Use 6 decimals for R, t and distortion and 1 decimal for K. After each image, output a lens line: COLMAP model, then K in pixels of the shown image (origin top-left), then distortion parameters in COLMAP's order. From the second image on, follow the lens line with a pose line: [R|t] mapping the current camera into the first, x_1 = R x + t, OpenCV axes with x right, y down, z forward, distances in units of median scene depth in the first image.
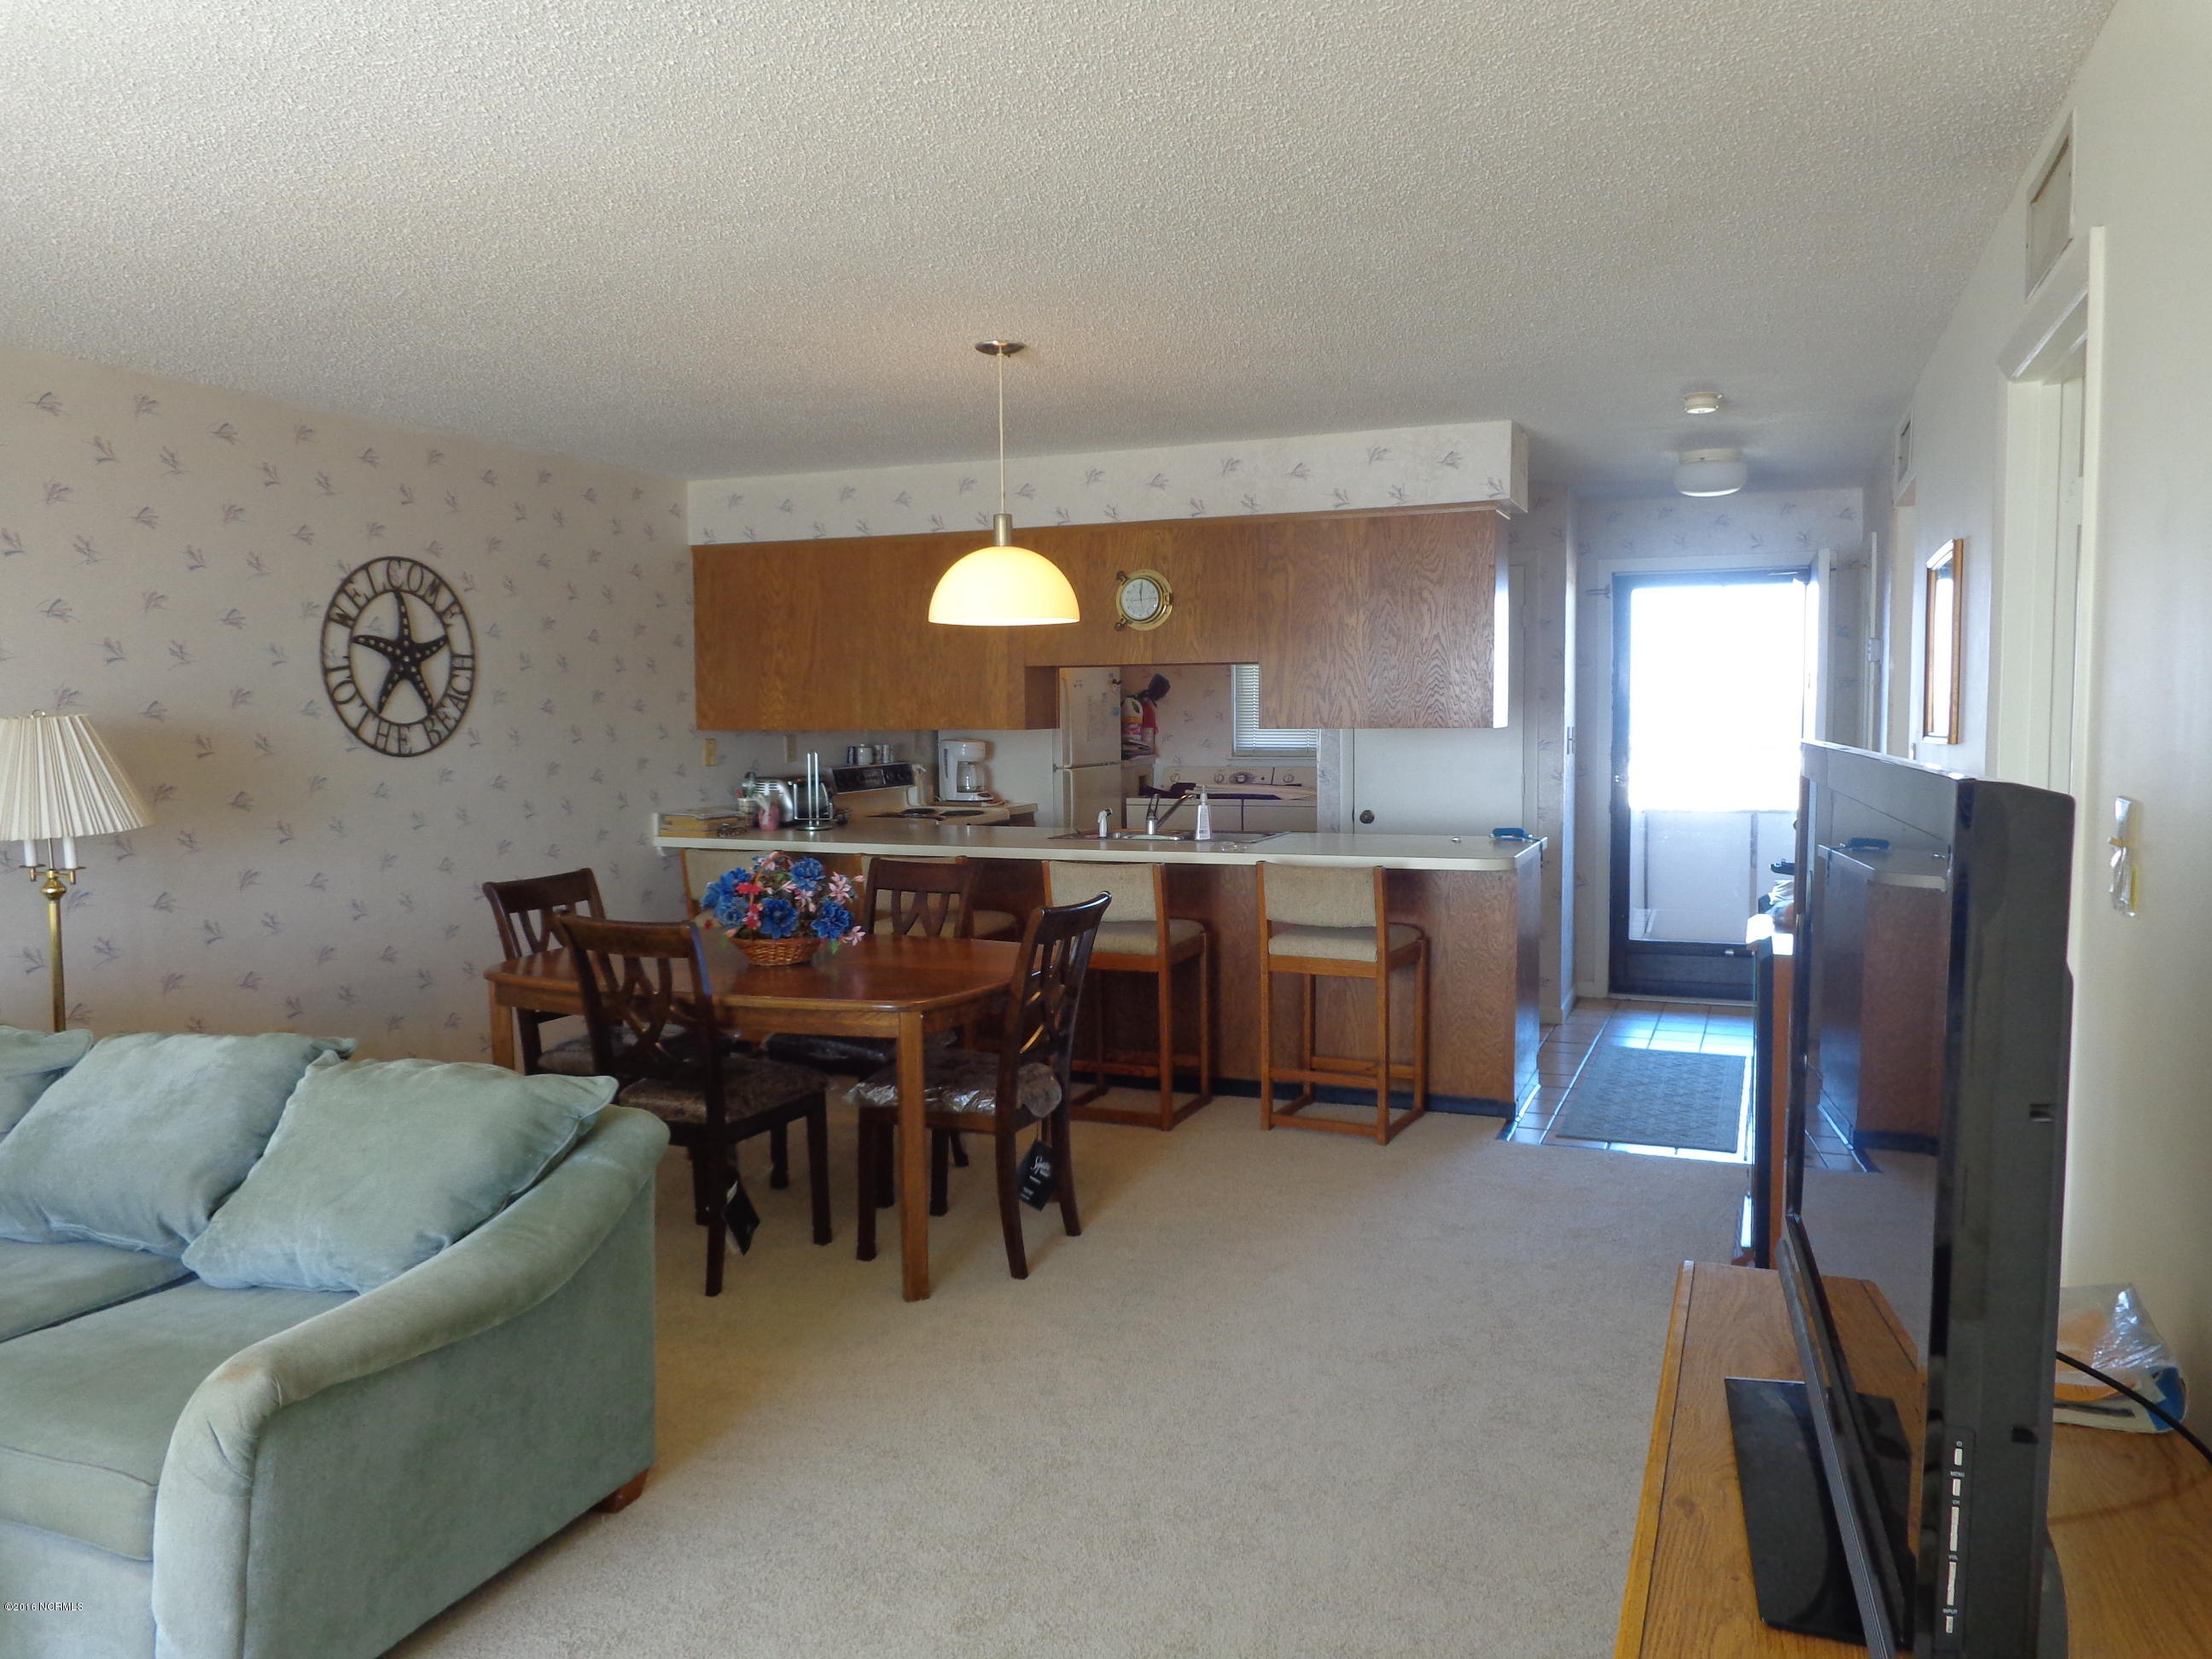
lens RADIAL K [[1627.2, 0, 1098.6], [0, 1627.2, 823.4], [0, 0, 1]] dist [-0.017452, -0.001182]
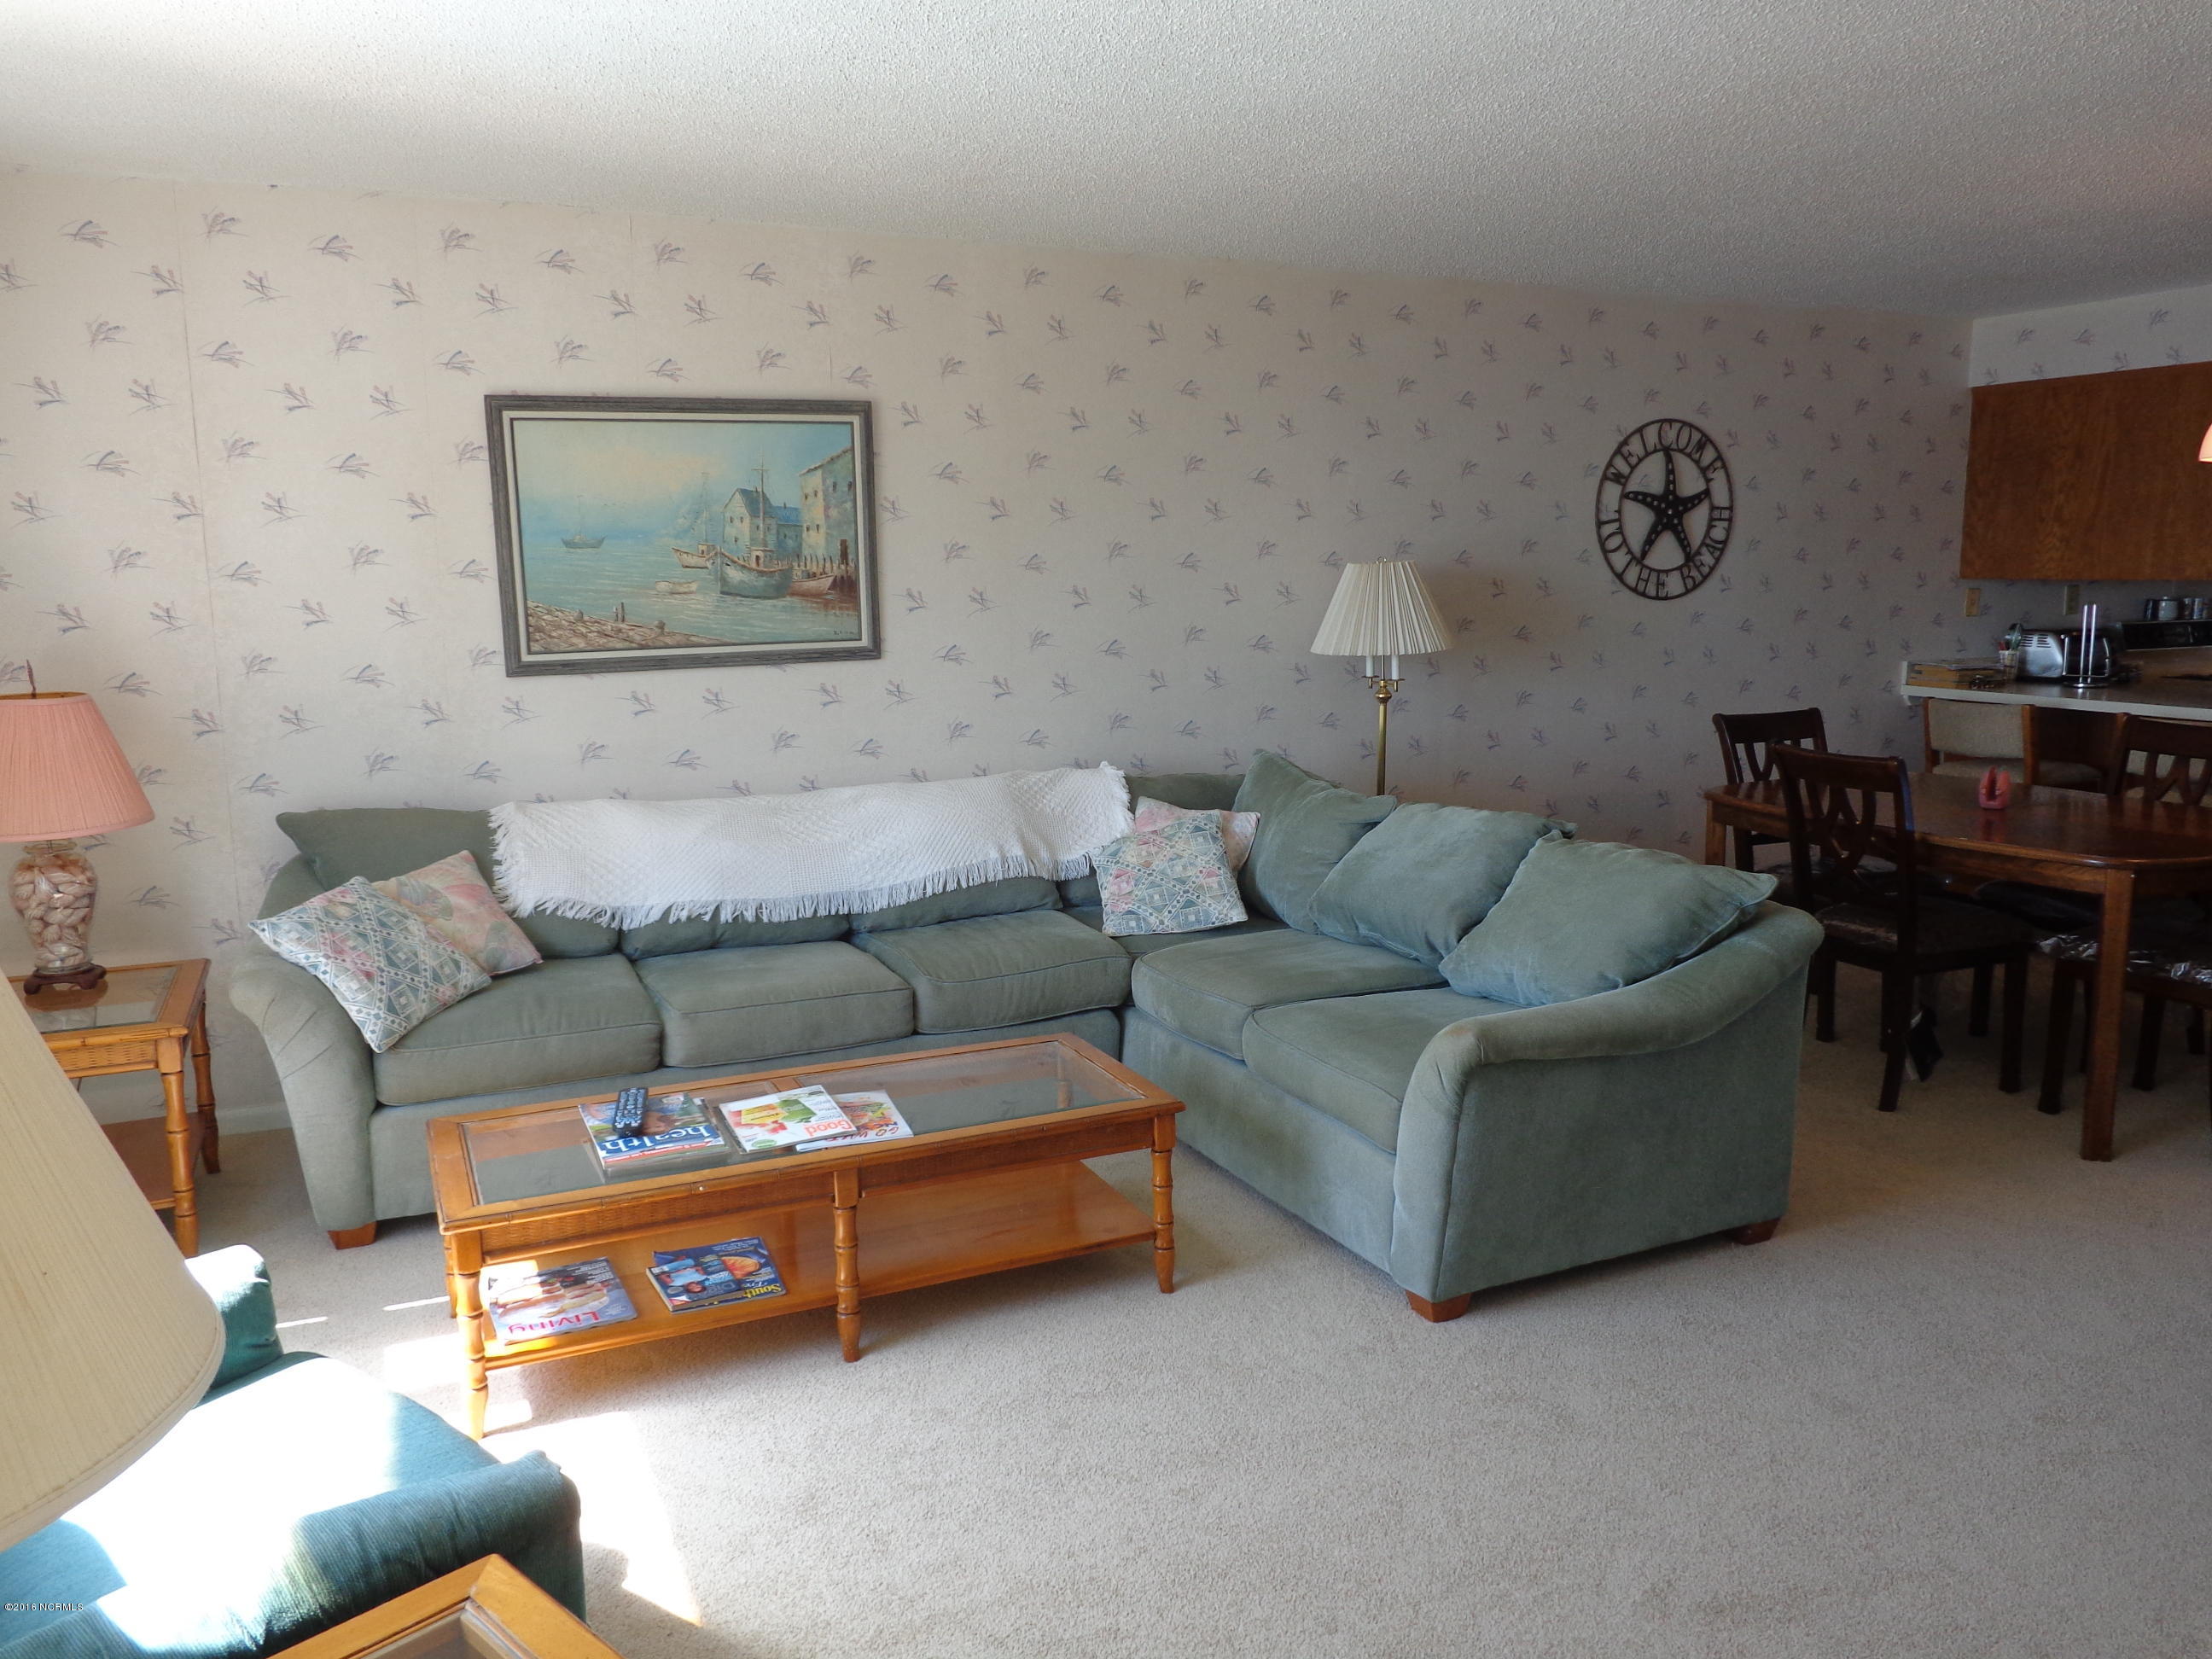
lens RADIAL K [[1627.2, 0, 1107.5], [0, 1627.2, 834.5], [0, 0, 1]] dist [-0.017452, -0.001182]
pose [[0.726765, 0.111648, -0.677751, 0.085165], [-0.044935, 0.992316, 0.115282, 0.009219], [0.685415, -0.053329, 0.726198, -0.103790]]
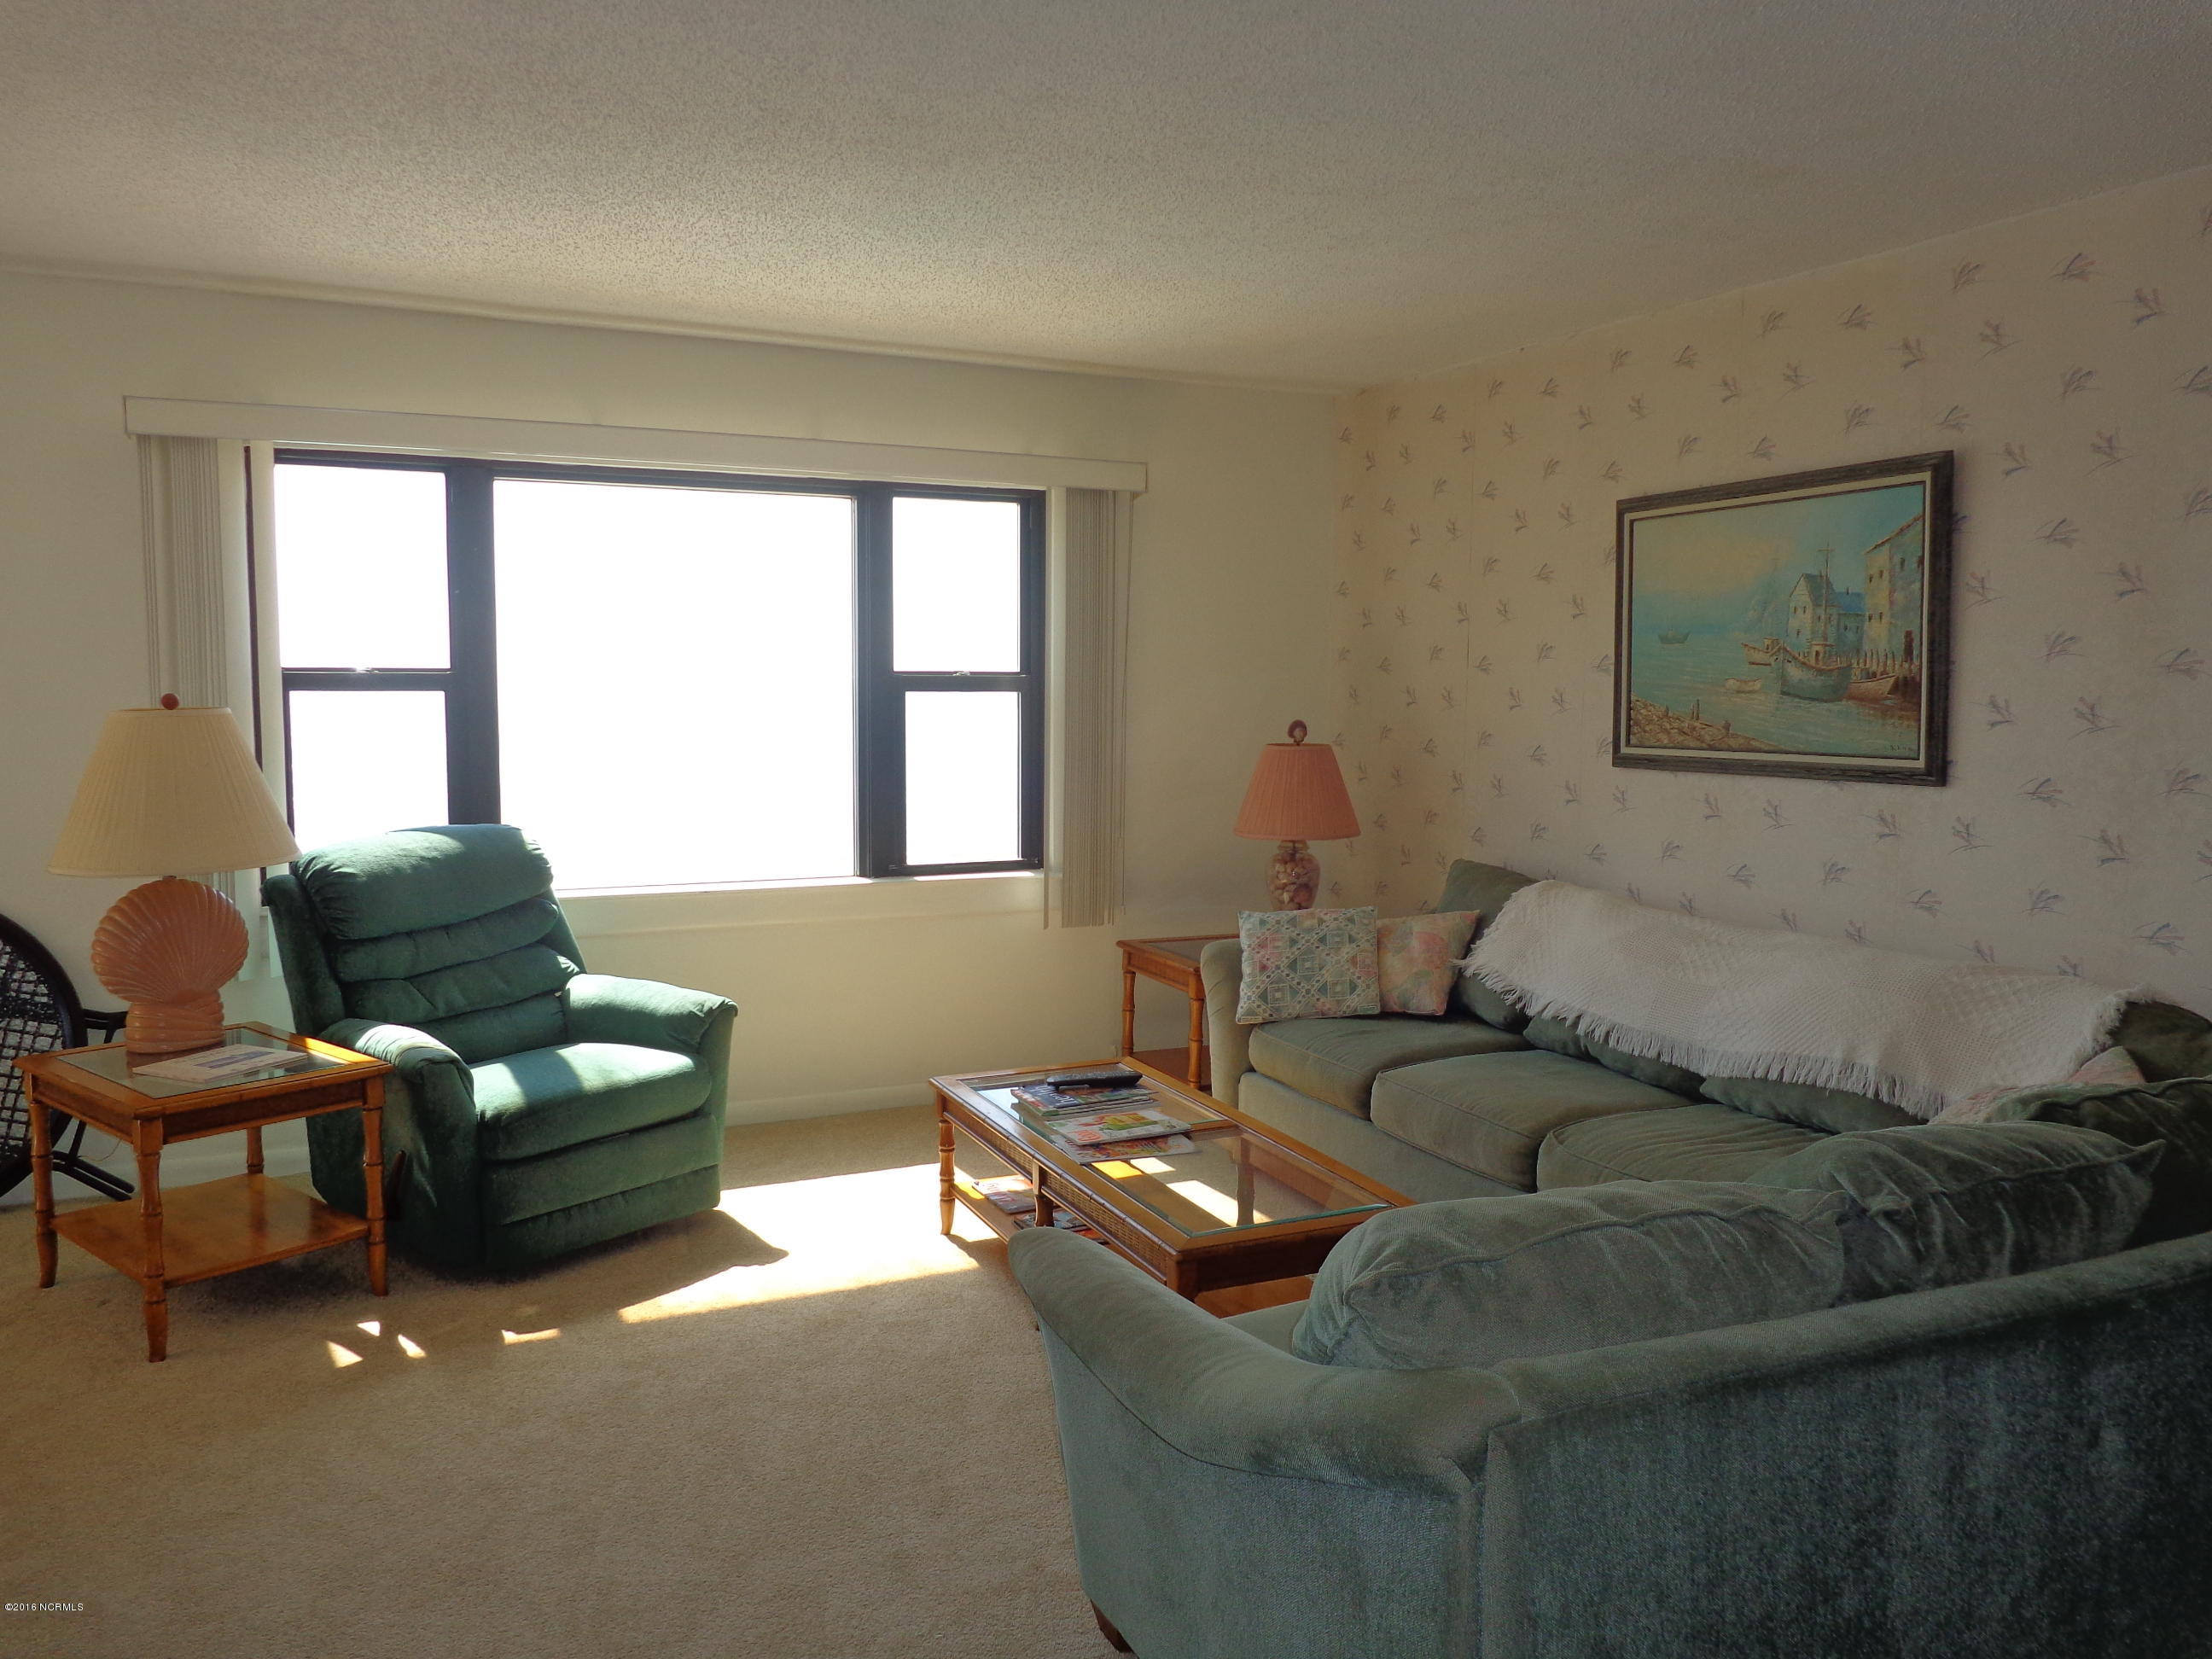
lens RADIAL K [[1627.2, 0, 1095.4], [0, 1627.2, 817.3], [0, 0, 1]] dist [-0.017452, -0.001182]
pose [[-0.692177, 0.065283, -0.718769, 0.106734], [-0.055806, 0.988078, 0.143485, -0.049111], [0.719567, 0.139429, -0.680282, 0.775959]]
